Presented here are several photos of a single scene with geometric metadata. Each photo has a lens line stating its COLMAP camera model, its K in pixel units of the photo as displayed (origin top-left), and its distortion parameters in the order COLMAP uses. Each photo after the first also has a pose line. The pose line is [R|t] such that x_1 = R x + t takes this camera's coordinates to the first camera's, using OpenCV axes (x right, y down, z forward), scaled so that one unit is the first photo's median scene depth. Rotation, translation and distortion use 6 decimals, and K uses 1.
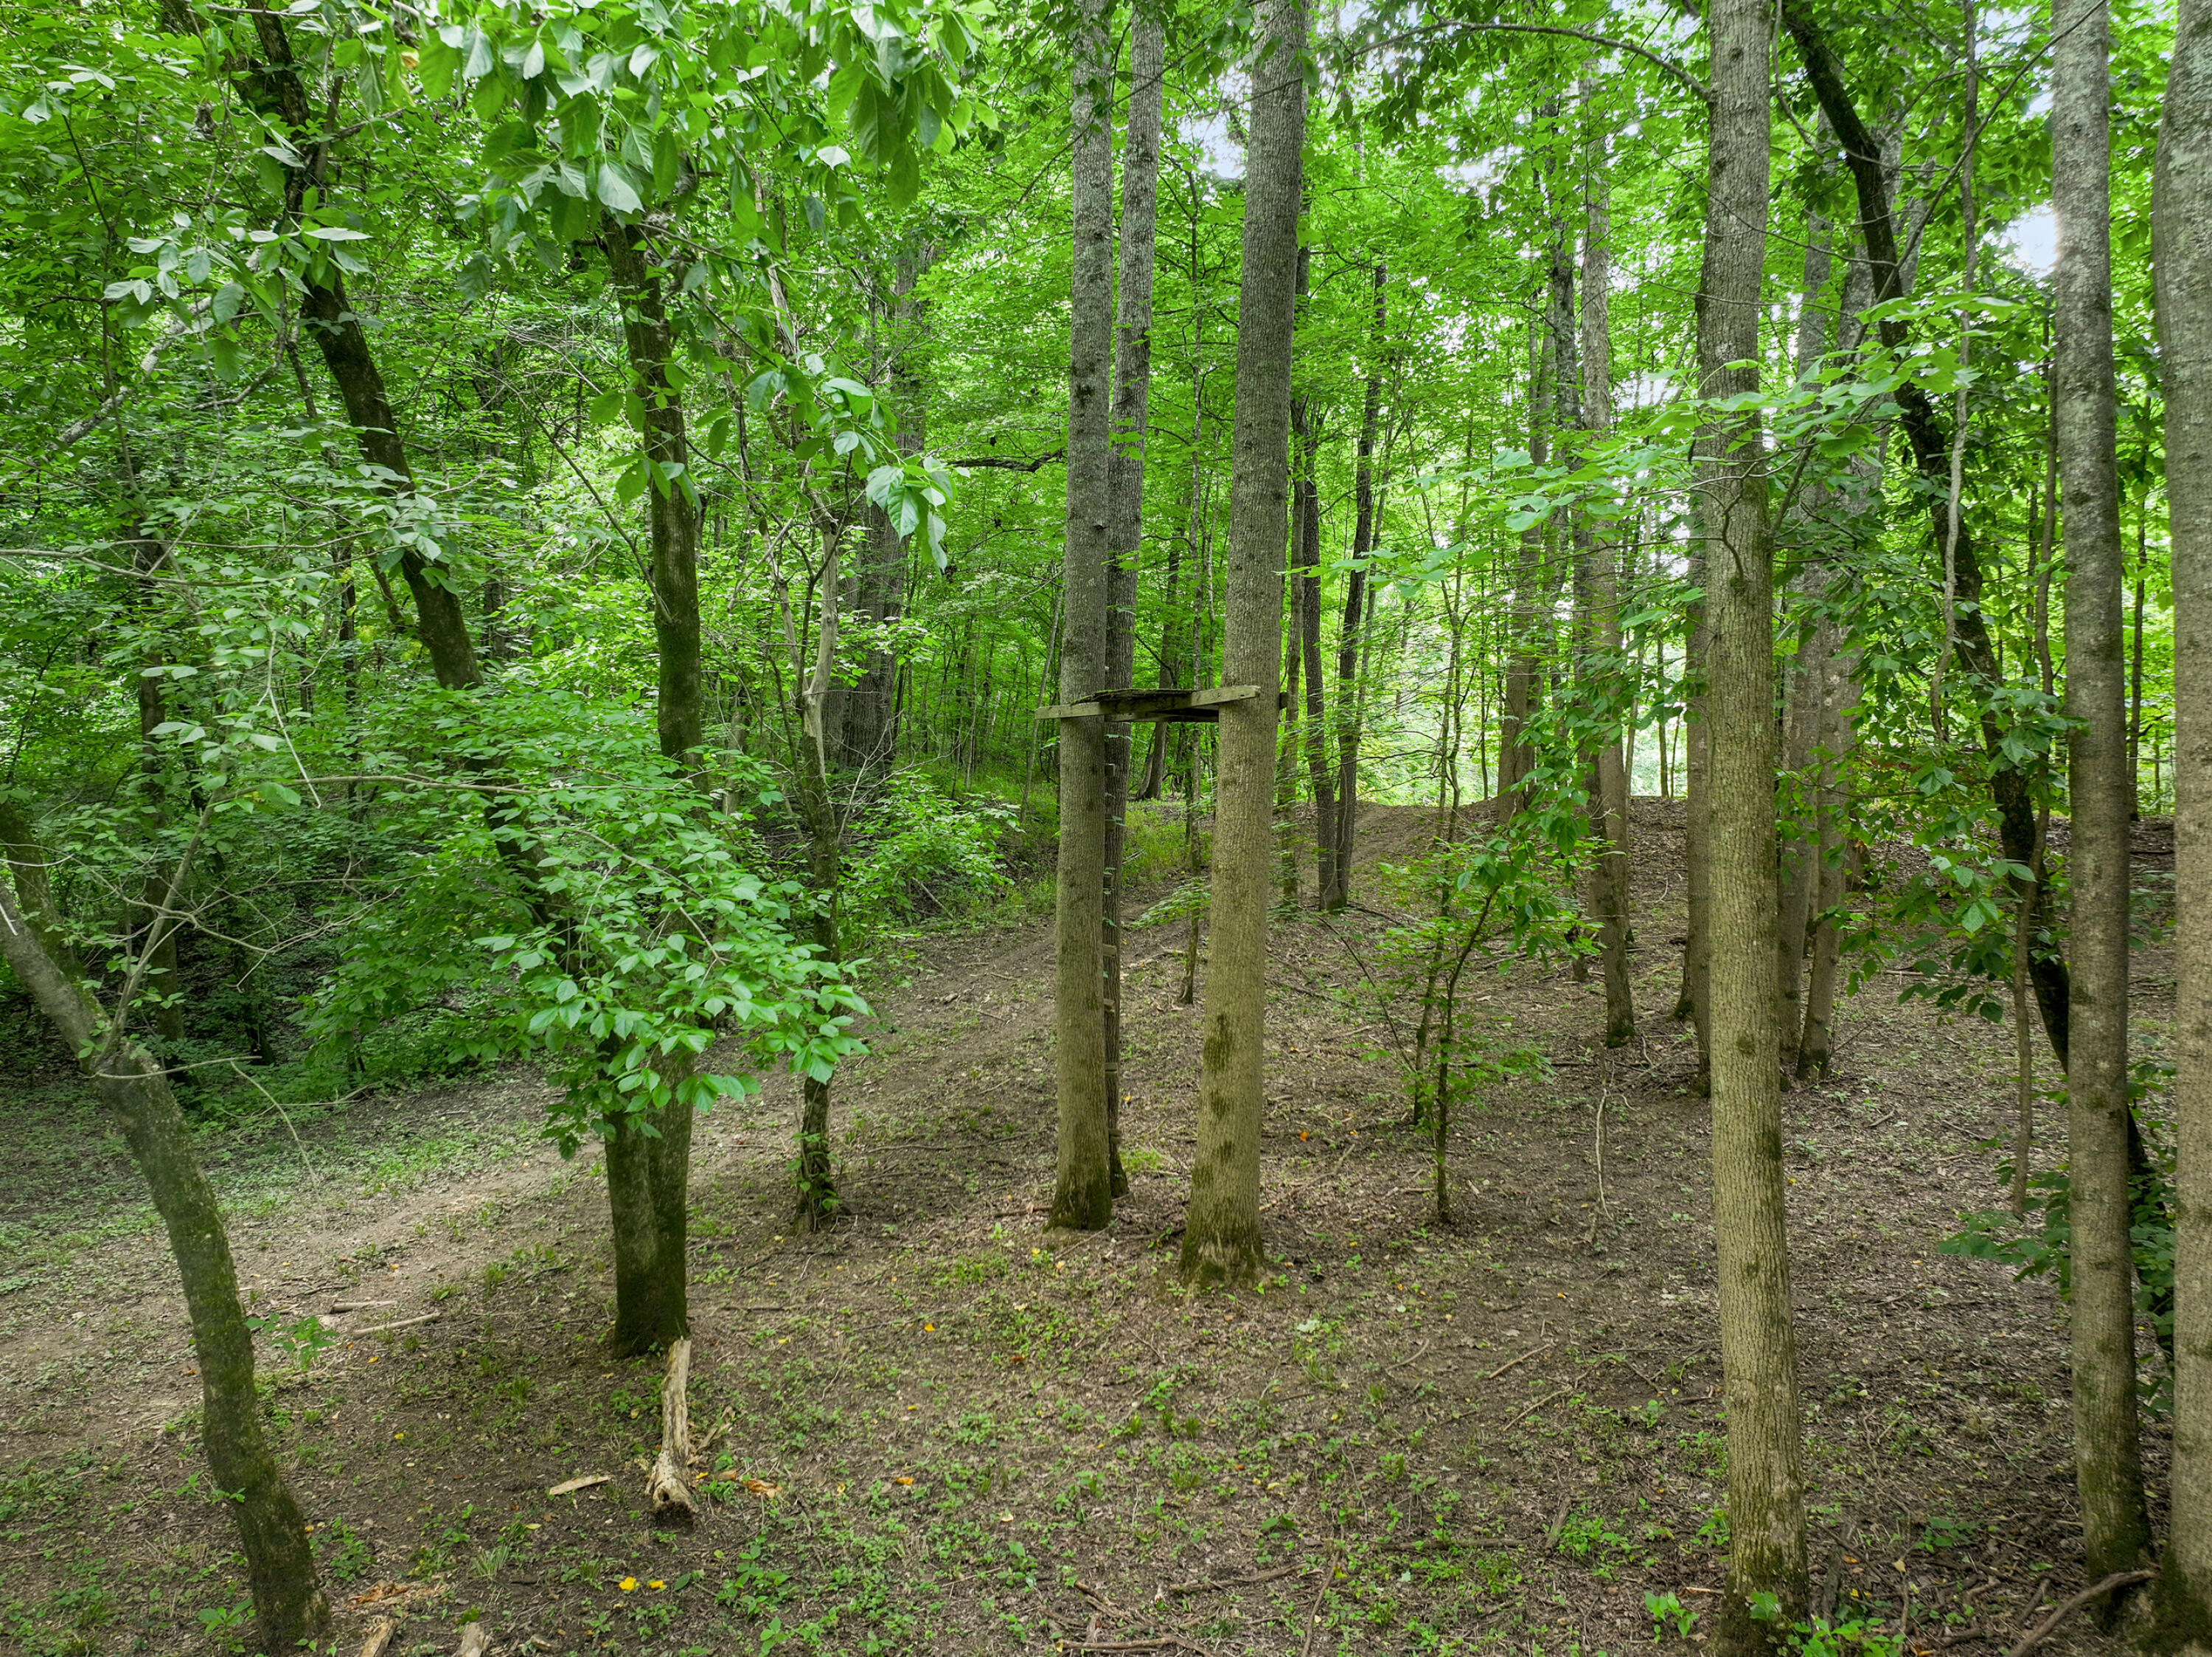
lens RADIAL K [[1566.4, 0, 1106.0], [0, 1566.4, 828.5], [0, 0, 1]] dist [-0.001539, 0.000367]
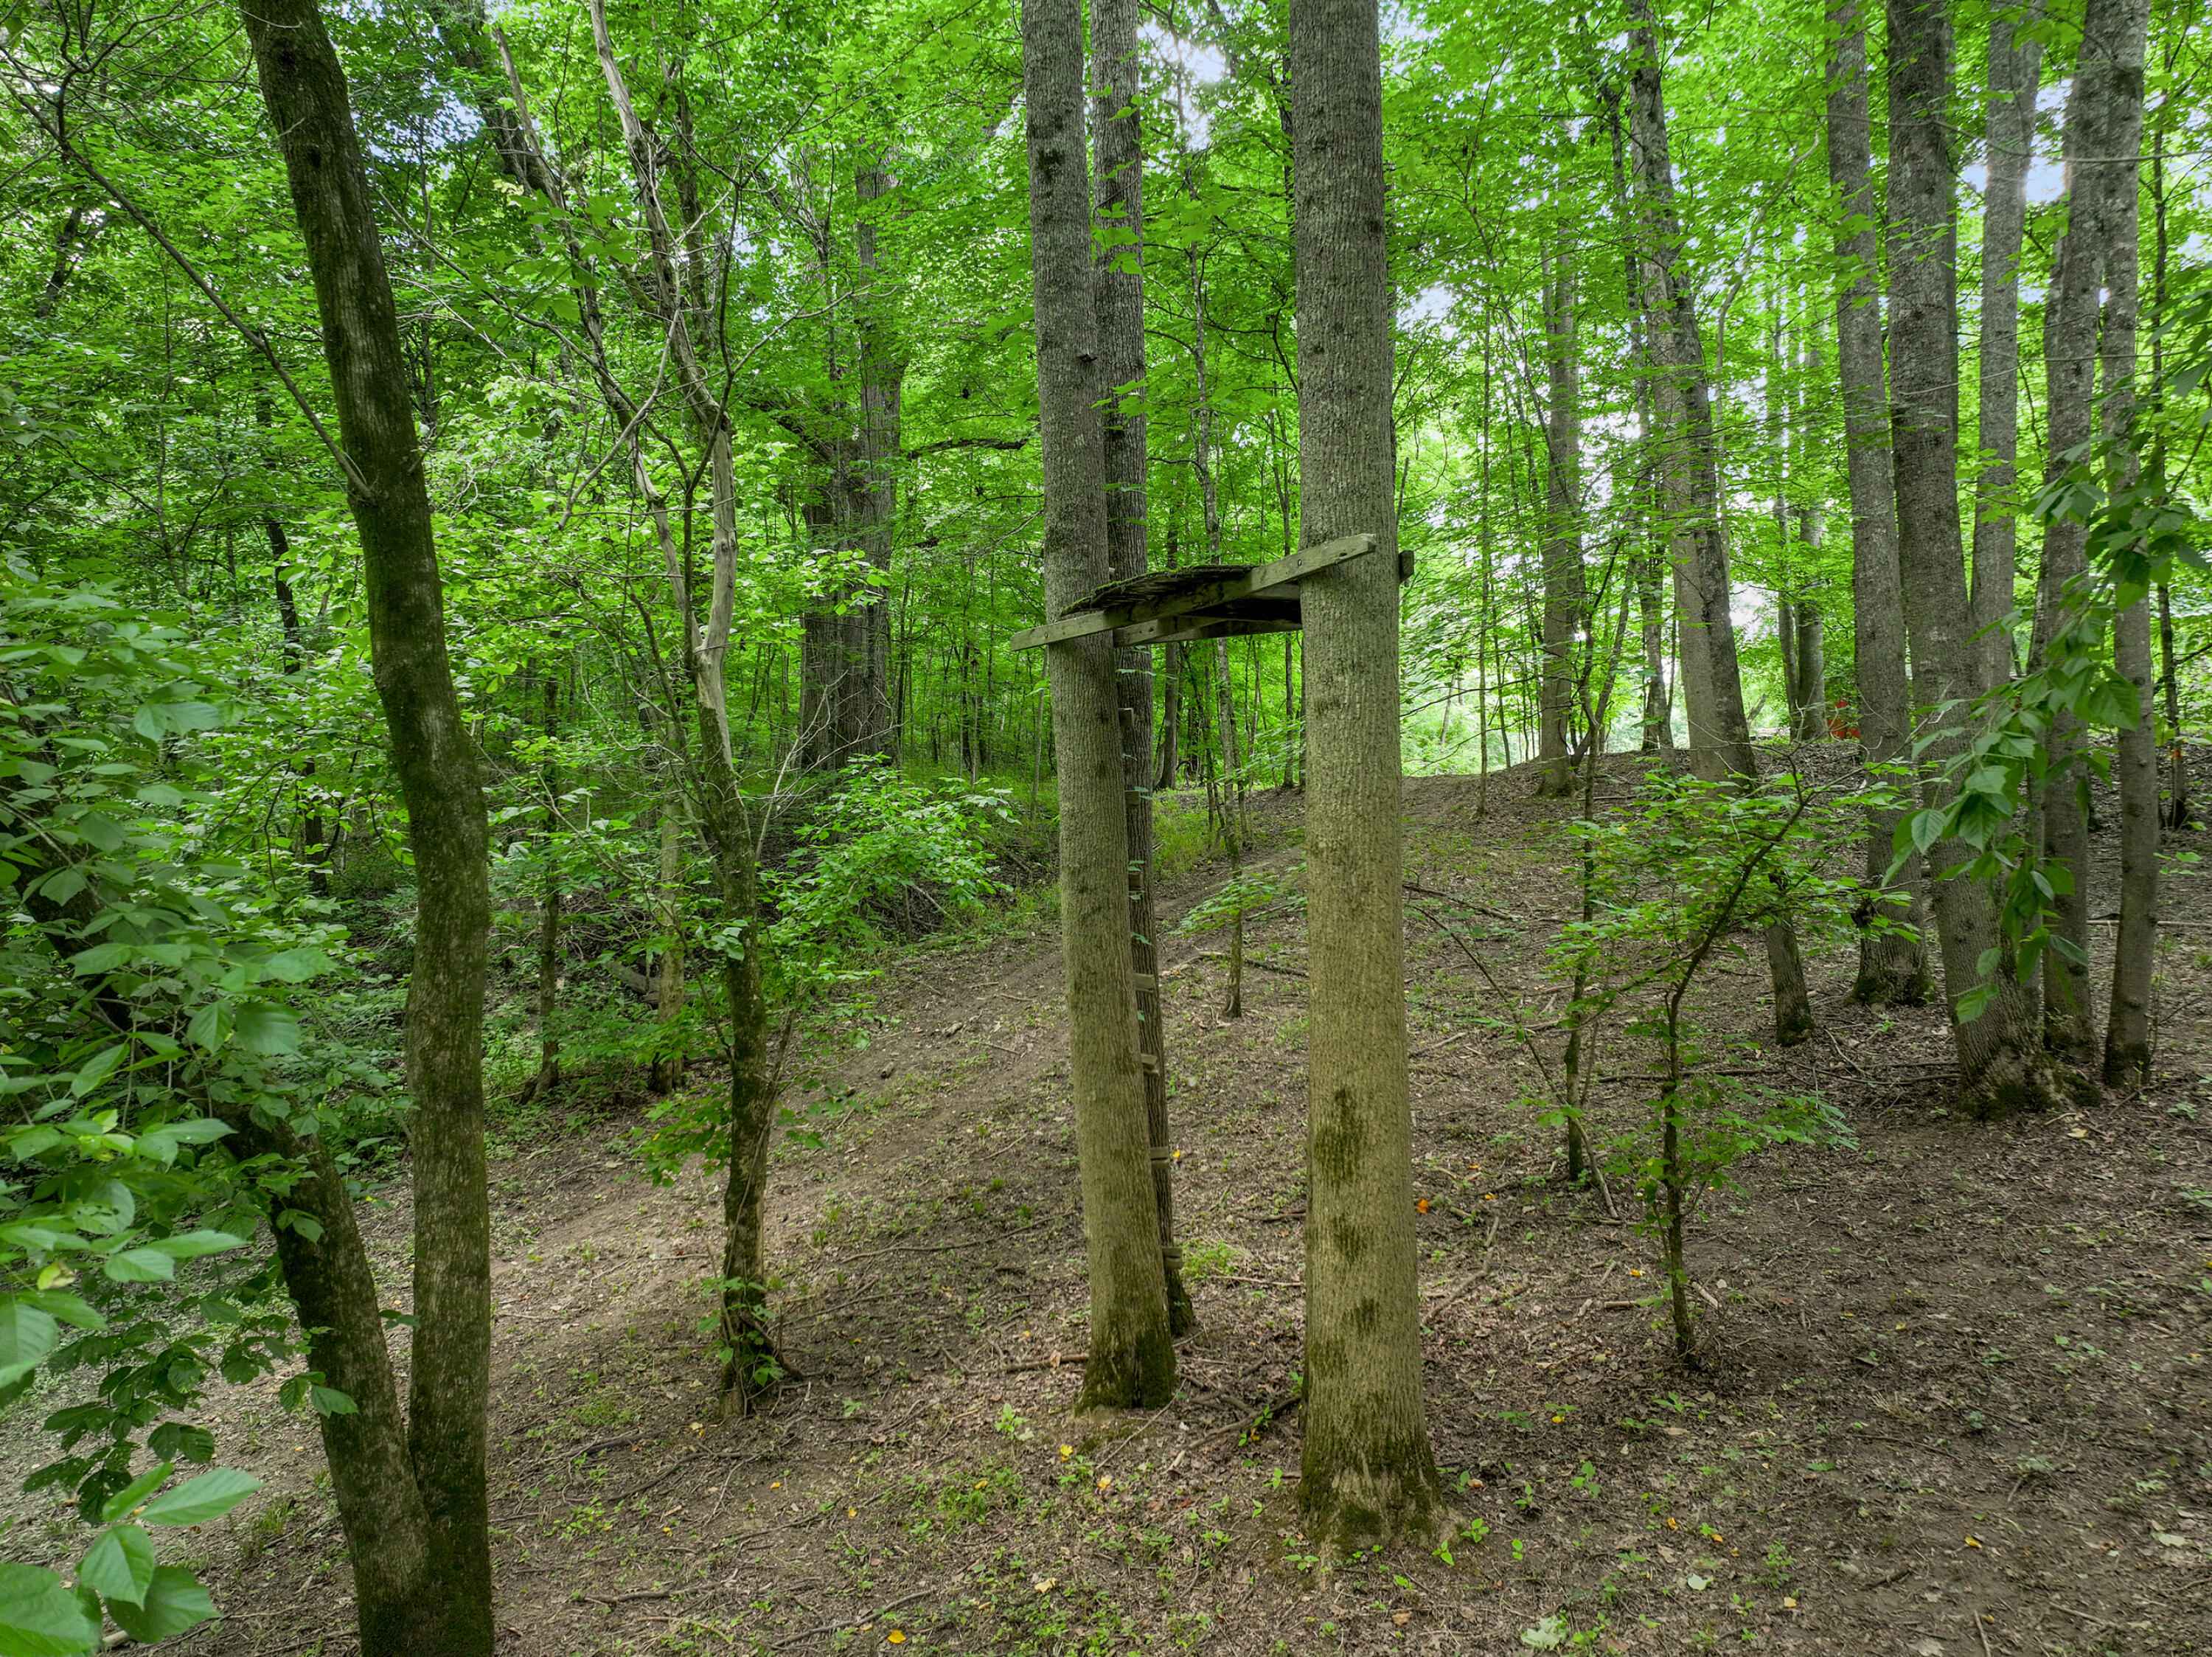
lens RADIAL K [[1566.4, 0, 1106.0], [0, 1566.4, 828.5], [0, 0, 1]] dist [-0.001539, 0.000367]
pose [[0.997478, -0.070267, -0.009974, -0.002995], [0.070291, 0.997524, 0.002101, 0.008638], [0.009802, -0.002797, 0.999948, 0.313068]]
